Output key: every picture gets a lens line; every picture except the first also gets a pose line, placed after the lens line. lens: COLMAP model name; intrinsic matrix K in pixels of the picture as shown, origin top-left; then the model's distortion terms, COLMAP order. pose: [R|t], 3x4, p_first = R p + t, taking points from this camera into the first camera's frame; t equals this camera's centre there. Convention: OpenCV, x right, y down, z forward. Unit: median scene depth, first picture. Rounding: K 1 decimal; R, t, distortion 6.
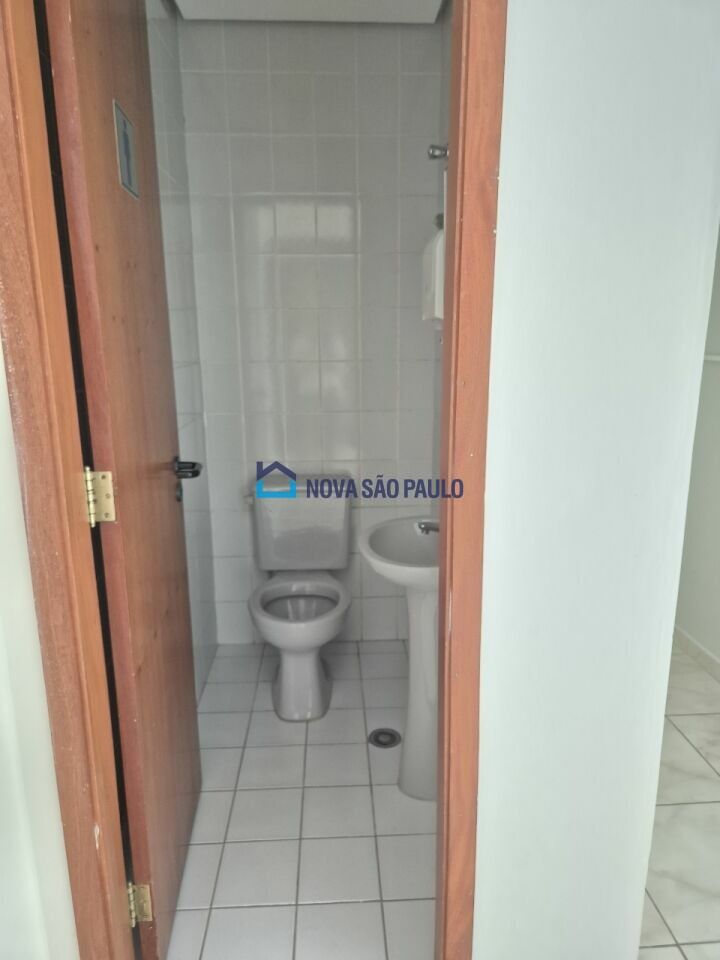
lens RADIAL K [[640.7, 0, 354.4], [0, 640.7, 482.8], [0, 0, 1]] dist [0.073273, -0.059967]
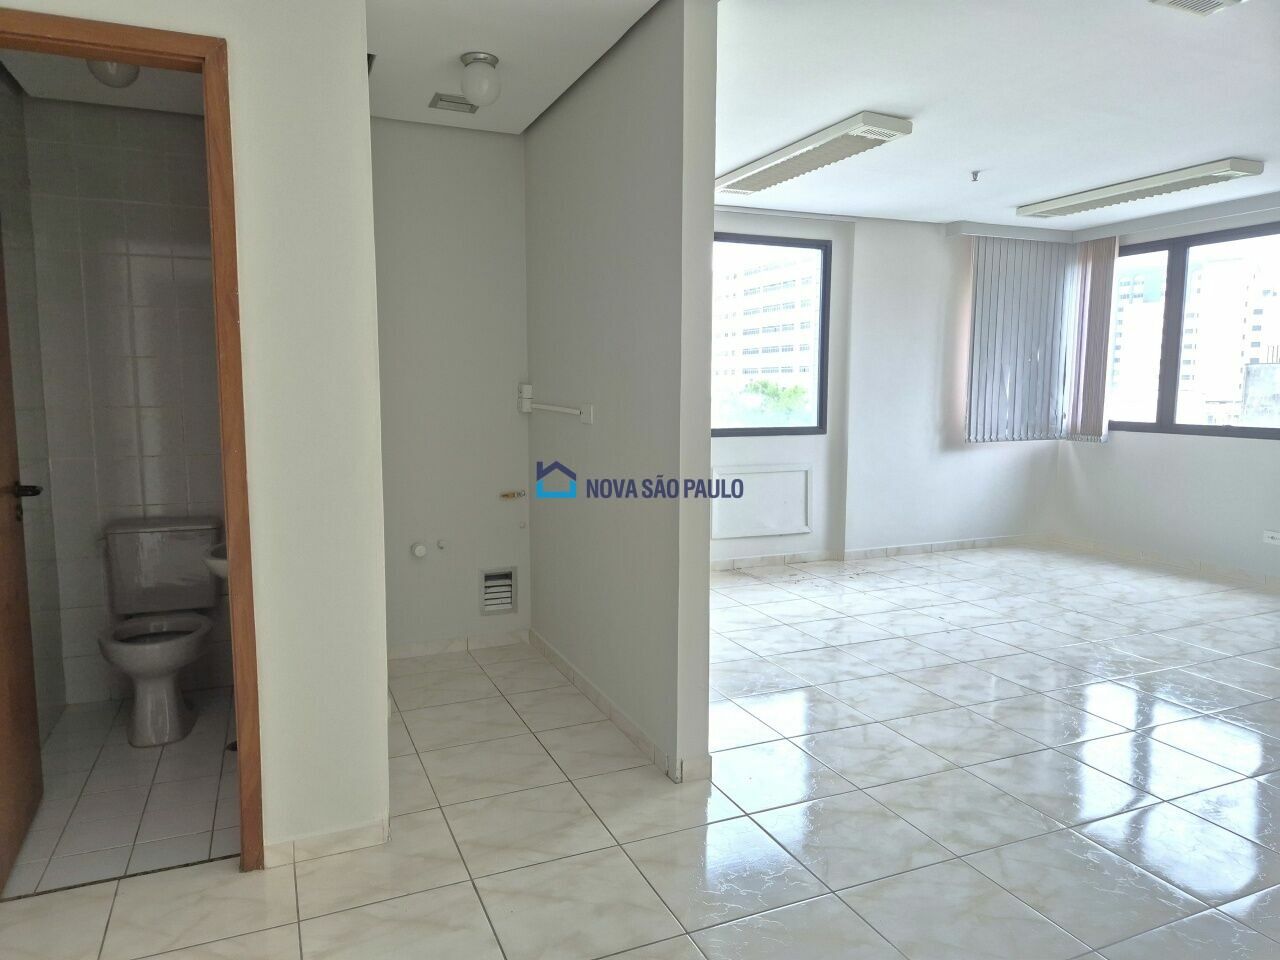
lens RADIAL K [[854.3, 0, 633.1], [0, 854.3, 478.1], [0, 0, 1]] dist [0.073273, -0.059967]
pose [[0.939037, -0.025701, 0.342855, 0.264568], [0.067430, 0.991603, -0.110351, 0.237367], [-0.337139, 0.126743, 0.932884, -0.979282]]
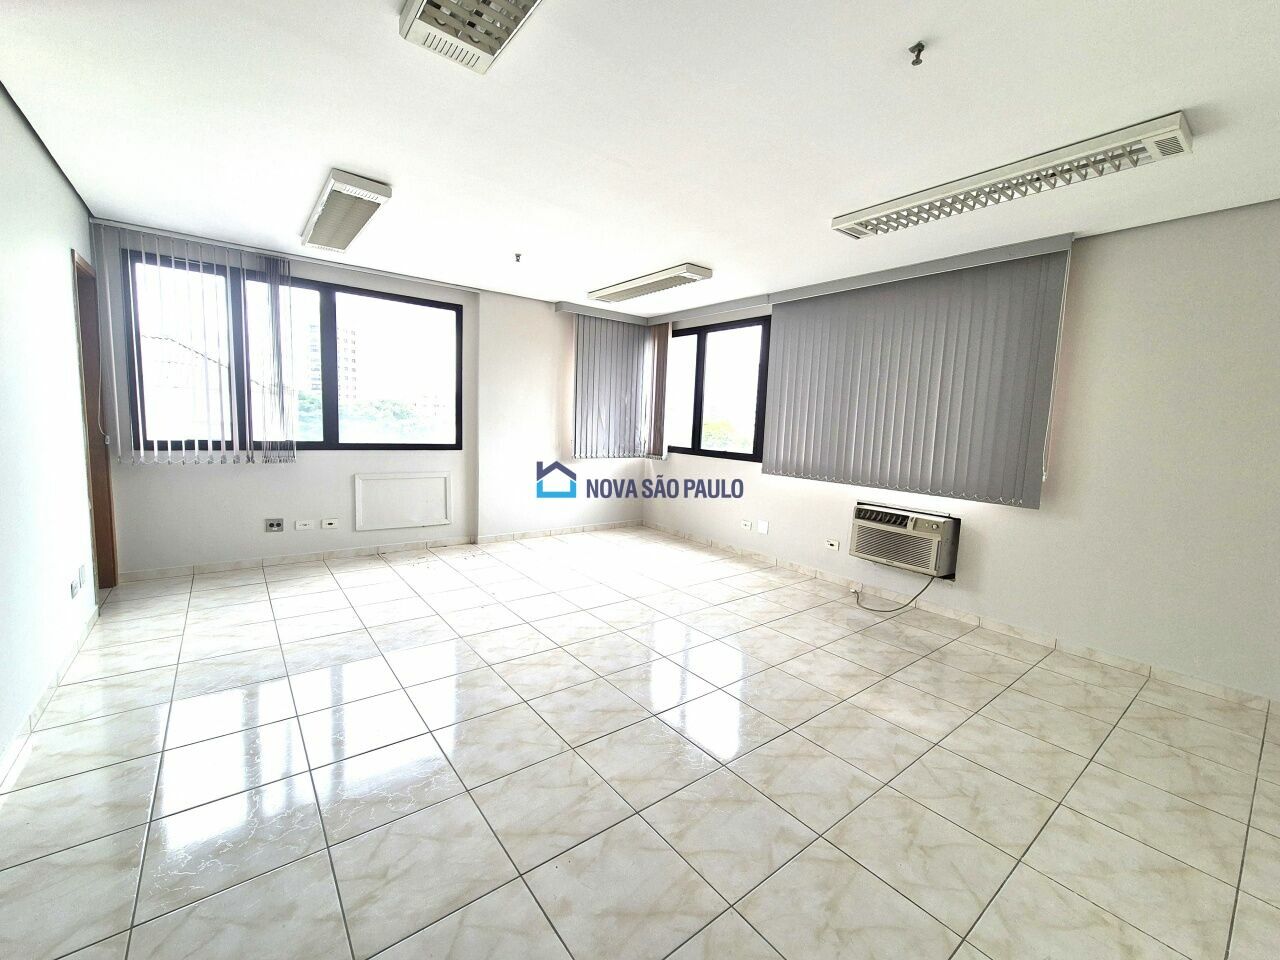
lens RADIAL K [[526.1, 0, 640.8], [0, 526.1, 480.7], [0, 0, 1]] dist [0.001117, -0.000021]
pose [[0.823353, -0.021418, 0.567125, 1.652430], [0.081122, 0.993468, -0.080255, 0.193593], [-0.561701, 0.112084, 0.819713, -0.865686]]
